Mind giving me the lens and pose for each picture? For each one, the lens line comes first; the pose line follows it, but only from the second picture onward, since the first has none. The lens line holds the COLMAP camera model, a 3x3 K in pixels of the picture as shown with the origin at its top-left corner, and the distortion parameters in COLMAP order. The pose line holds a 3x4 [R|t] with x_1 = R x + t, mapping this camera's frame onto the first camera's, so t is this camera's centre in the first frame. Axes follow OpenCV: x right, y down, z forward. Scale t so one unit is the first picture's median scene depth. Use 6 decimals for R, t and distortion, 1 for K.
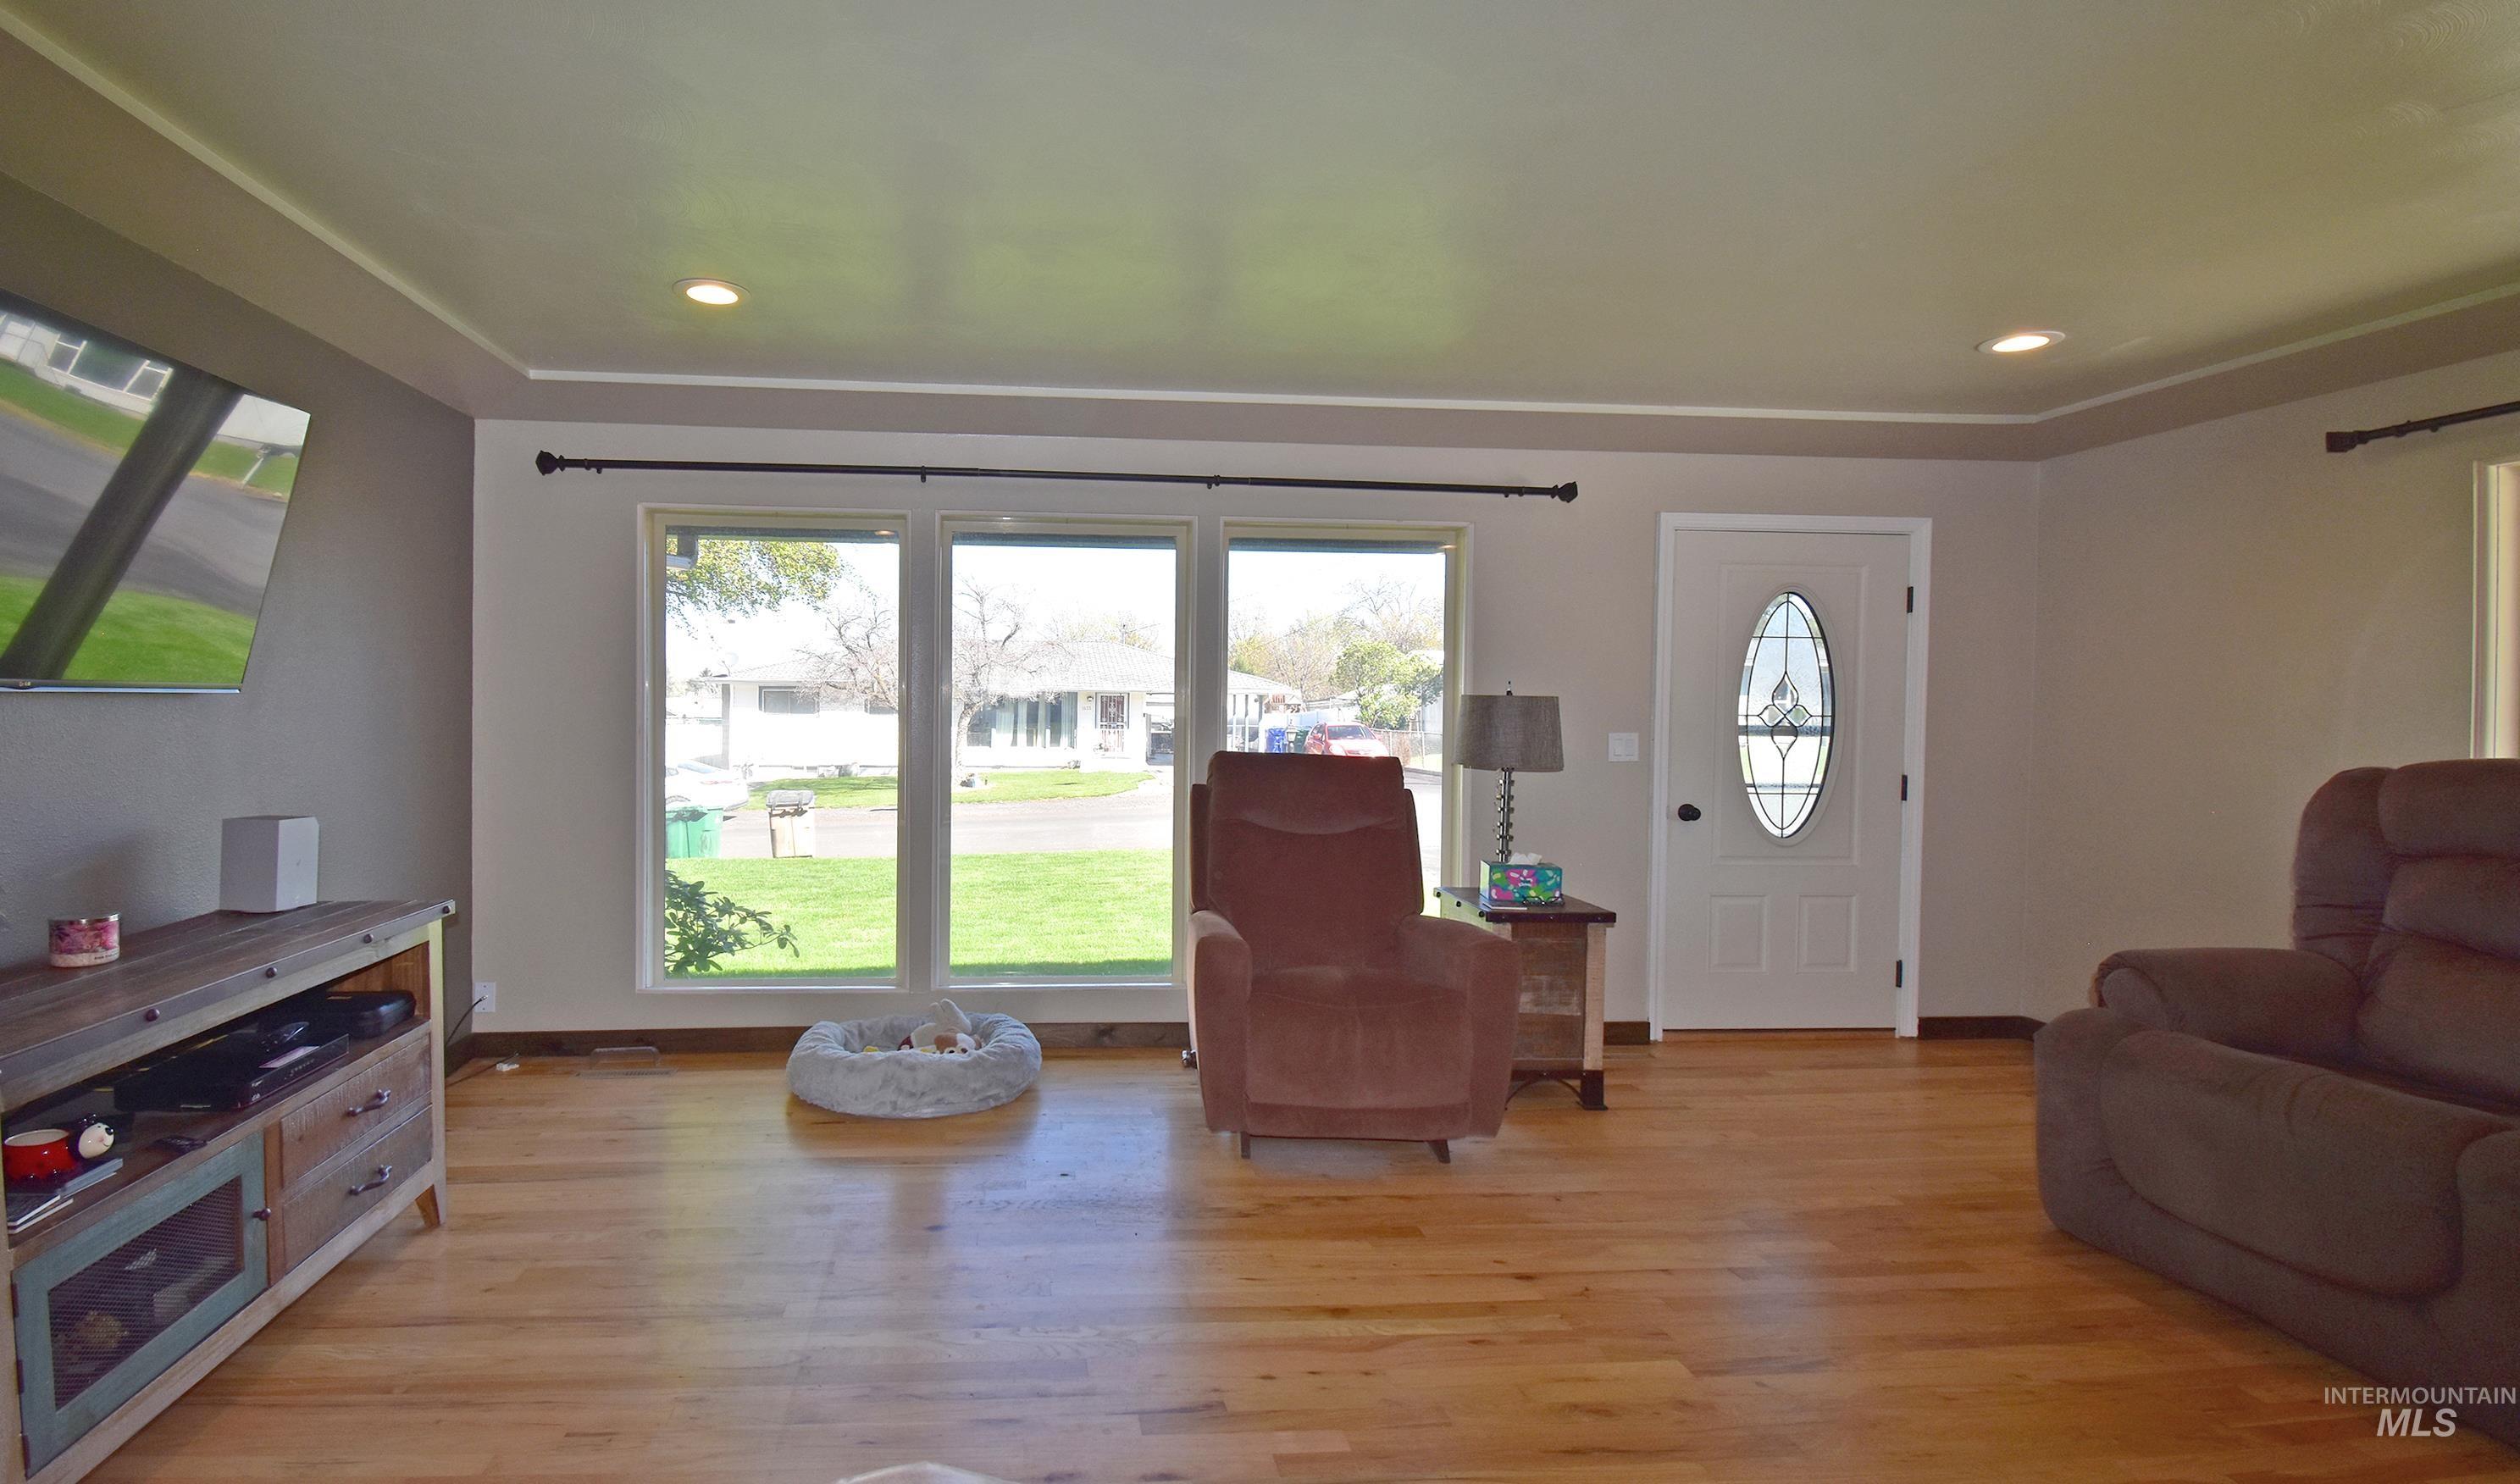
lens RADIAL K [[1094.9, 0, 1249.9], [0, 1094.9, 715.8], [0, 0, 1]] dist [-0.005109, -0.000005]
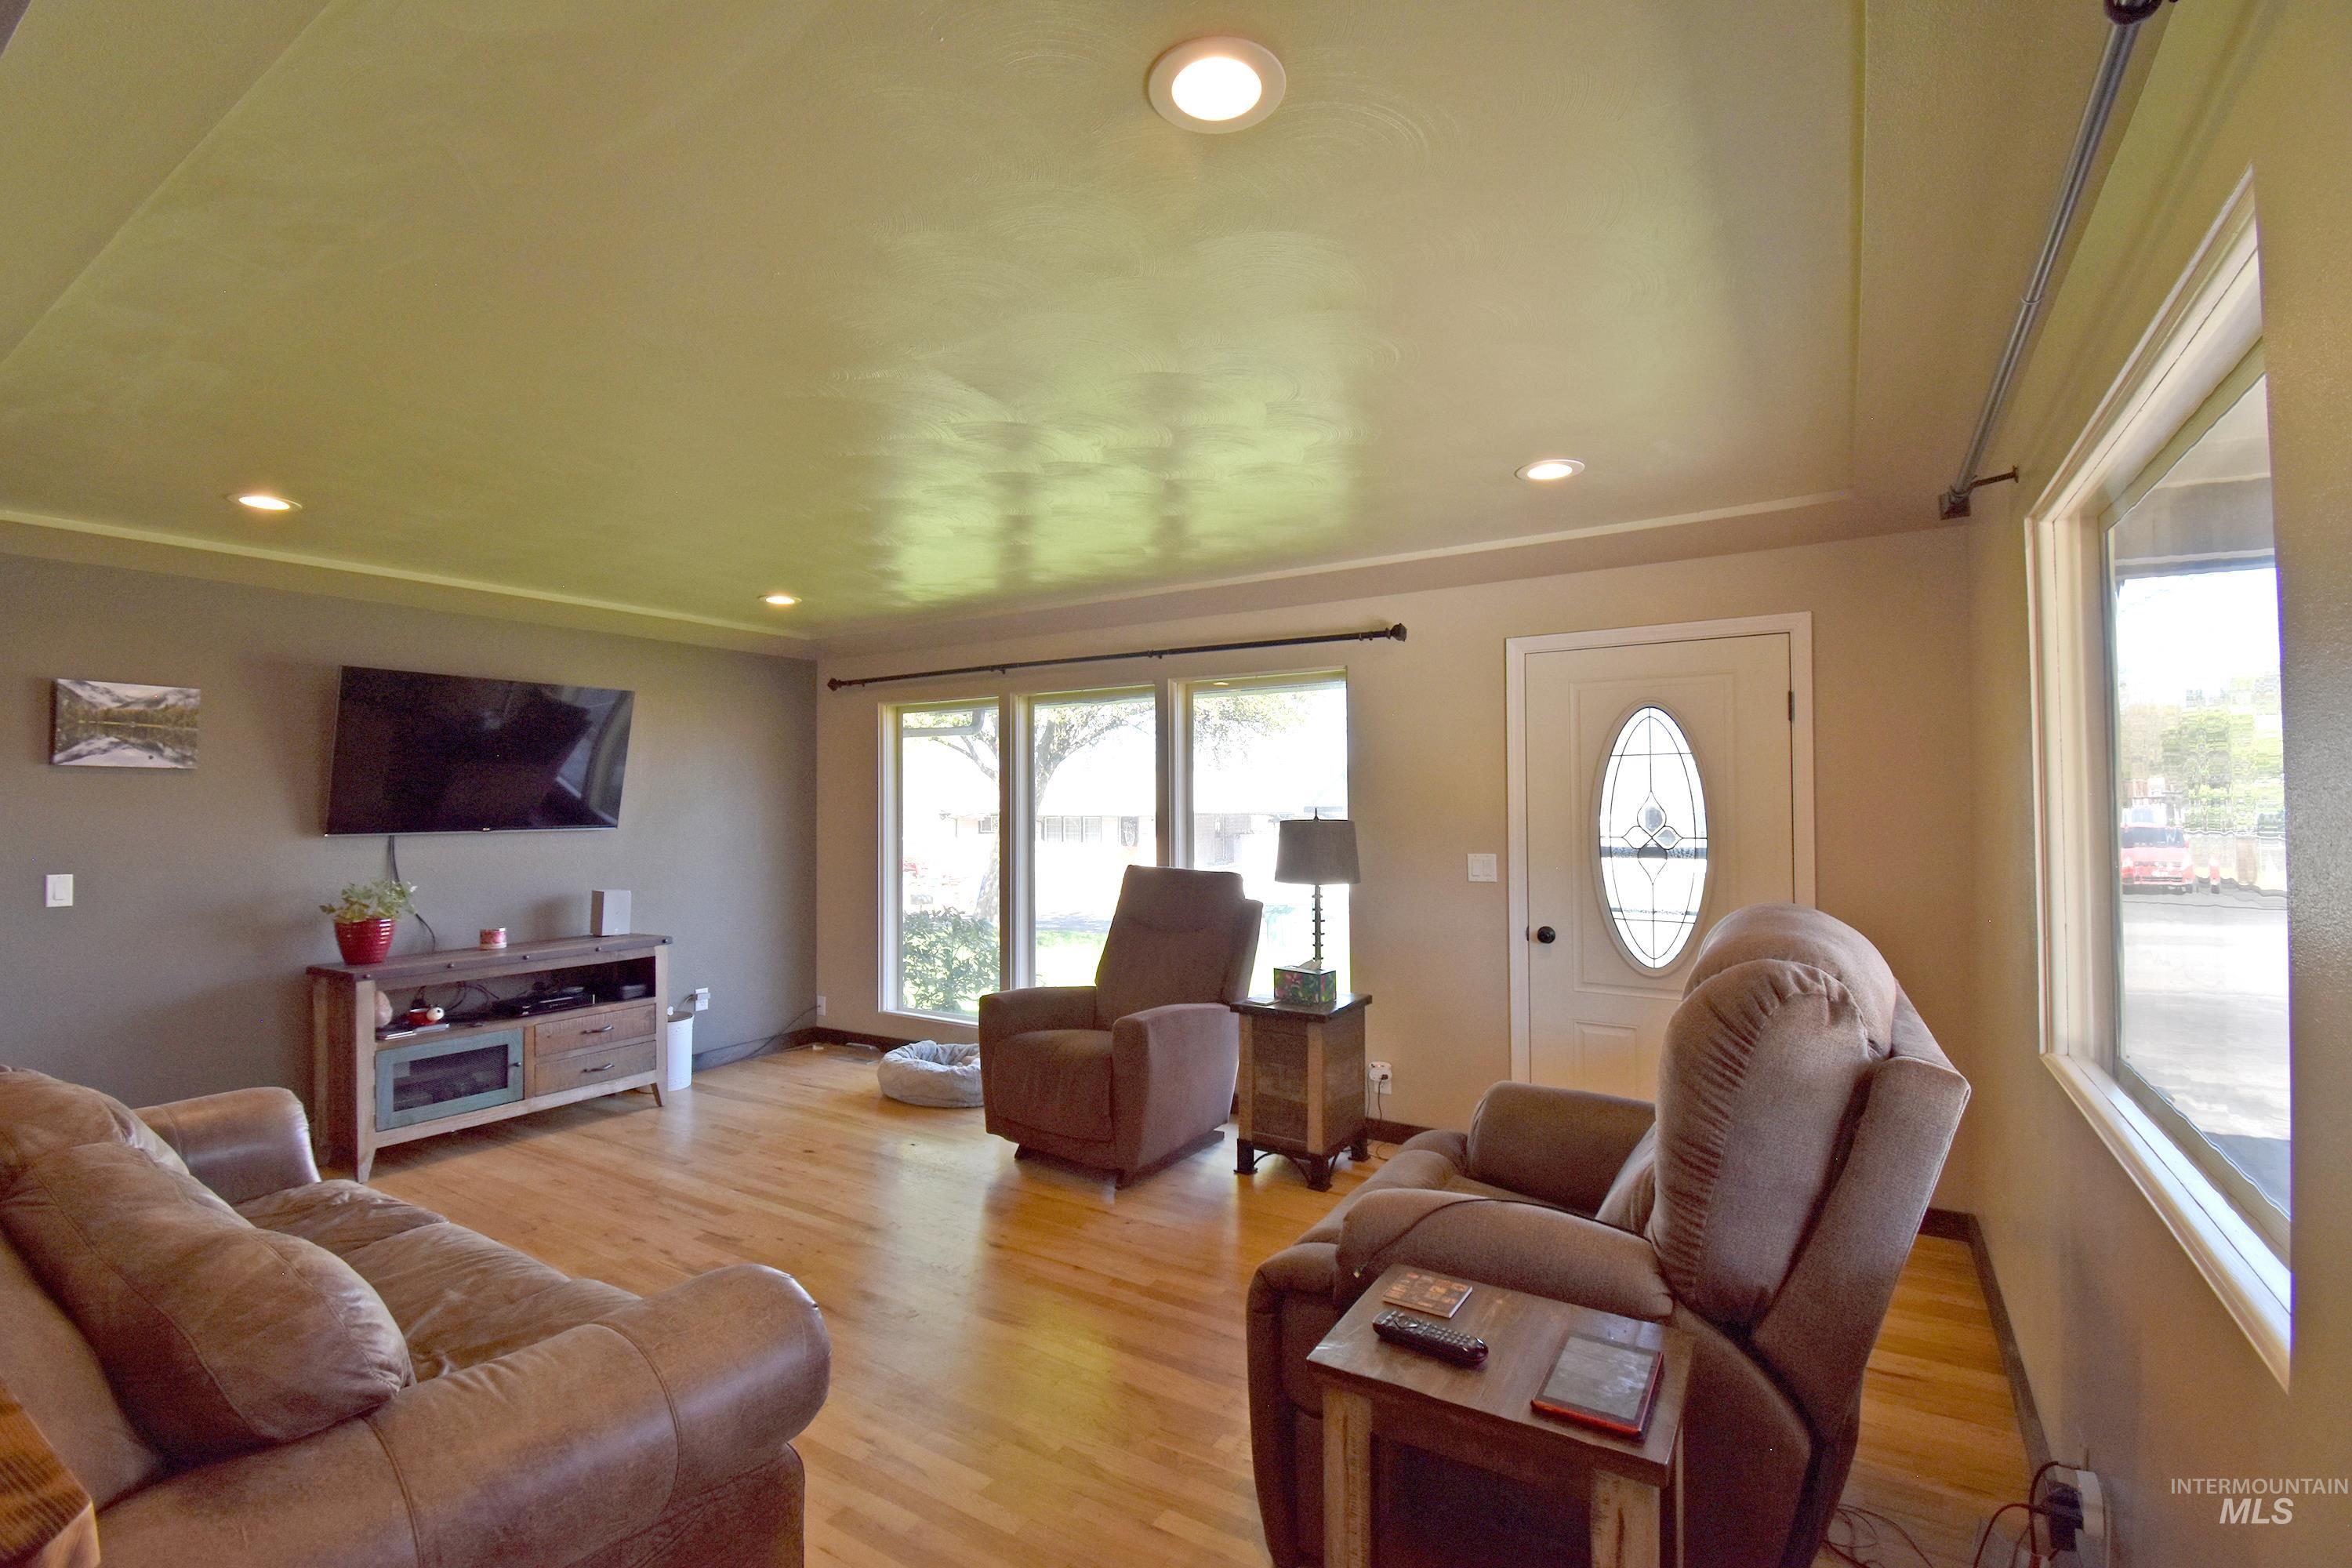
lens RADIAL K [[1068.1, 0, 1226.2], [0, 1068.1, 776.2], [0, 0, 1]] dist [-0.002802, -0.008487]
pose [[0.802017, -0.029149, -0.596589, 0.746708], [0.008540, 0.999266, -0.037342, -0.021424], [0.597240, 0.024854, 0.801677, 0.041524]]
